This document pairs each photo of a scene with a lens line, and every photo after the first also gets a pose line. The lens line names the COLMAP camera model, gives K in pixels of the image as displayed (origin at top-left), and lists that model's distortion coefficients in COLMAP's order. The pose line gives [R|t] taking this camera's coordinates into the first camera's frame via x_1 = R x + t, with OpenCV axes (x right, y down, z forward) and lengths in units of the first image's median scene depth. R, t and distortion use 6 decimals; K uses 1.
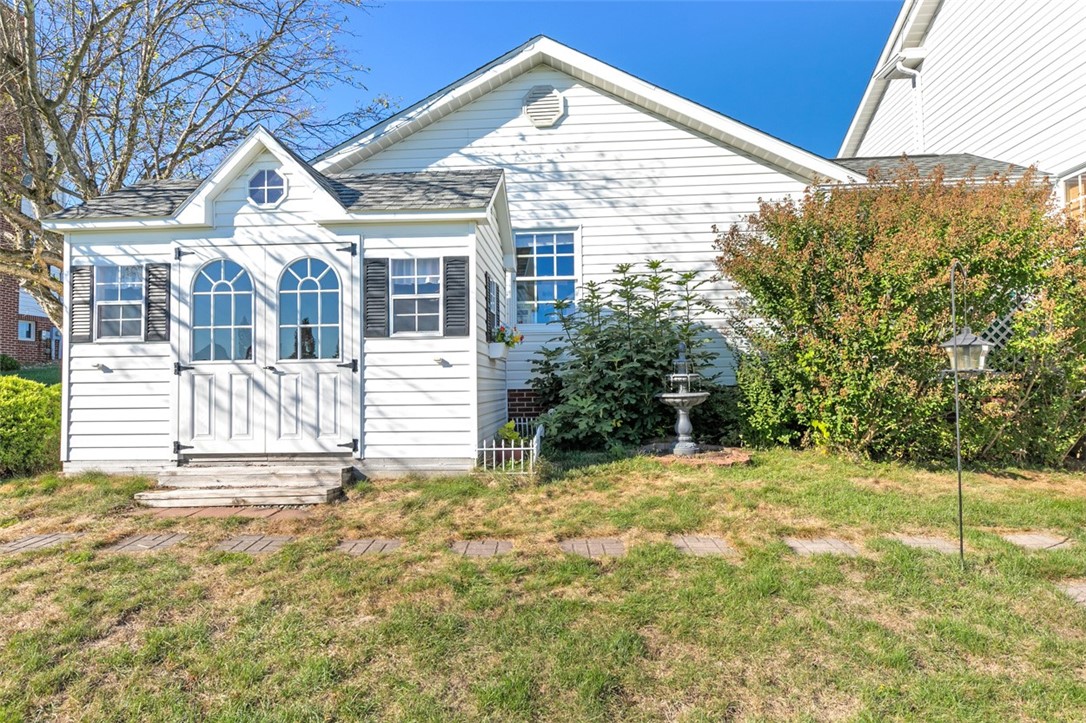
lens RADIAL K [[616.3, 0, 541.6], [0, 616.3, 368.0], [0, 0, 1]] dist [0.003794, -0.000295]
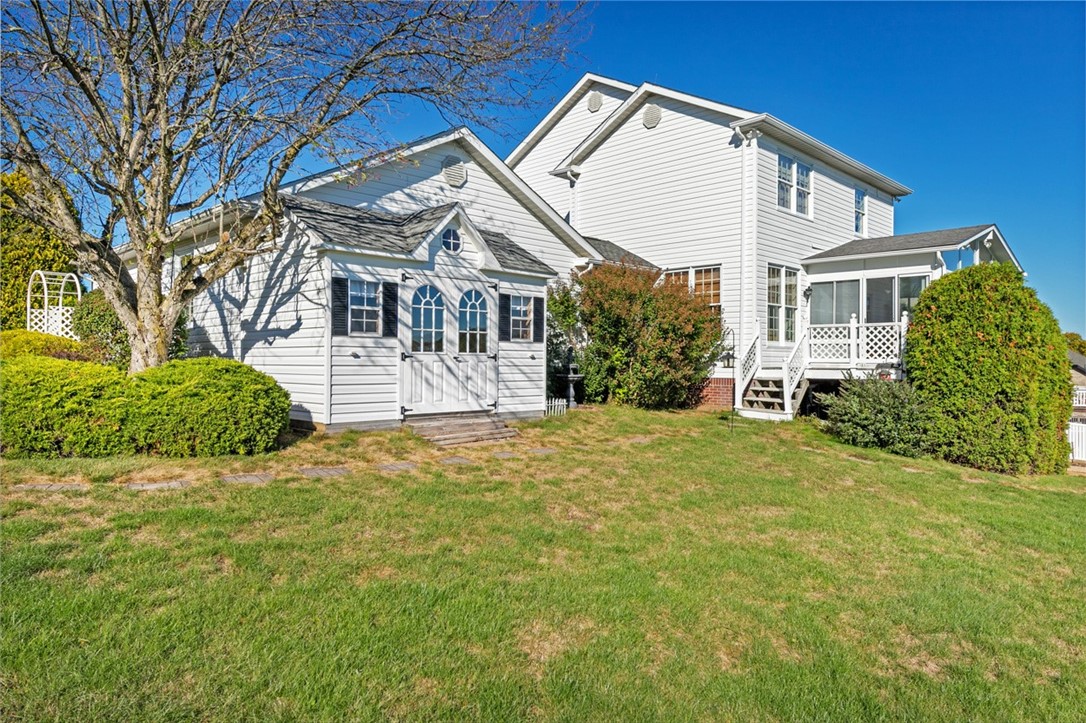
lens RADIAL K [[698.6, 0, 543.7], [0, 698.6, 358.3], [0, 0, 1]] dist [-0.005453, -0.000261]
pose [[0.657683, 0.021804, 0.752979, -1.613130], [-0.036918, 0.999313, 0.003308, -0.012335], [-0.752390, -0.029974, 0.658036, -0.337524]]
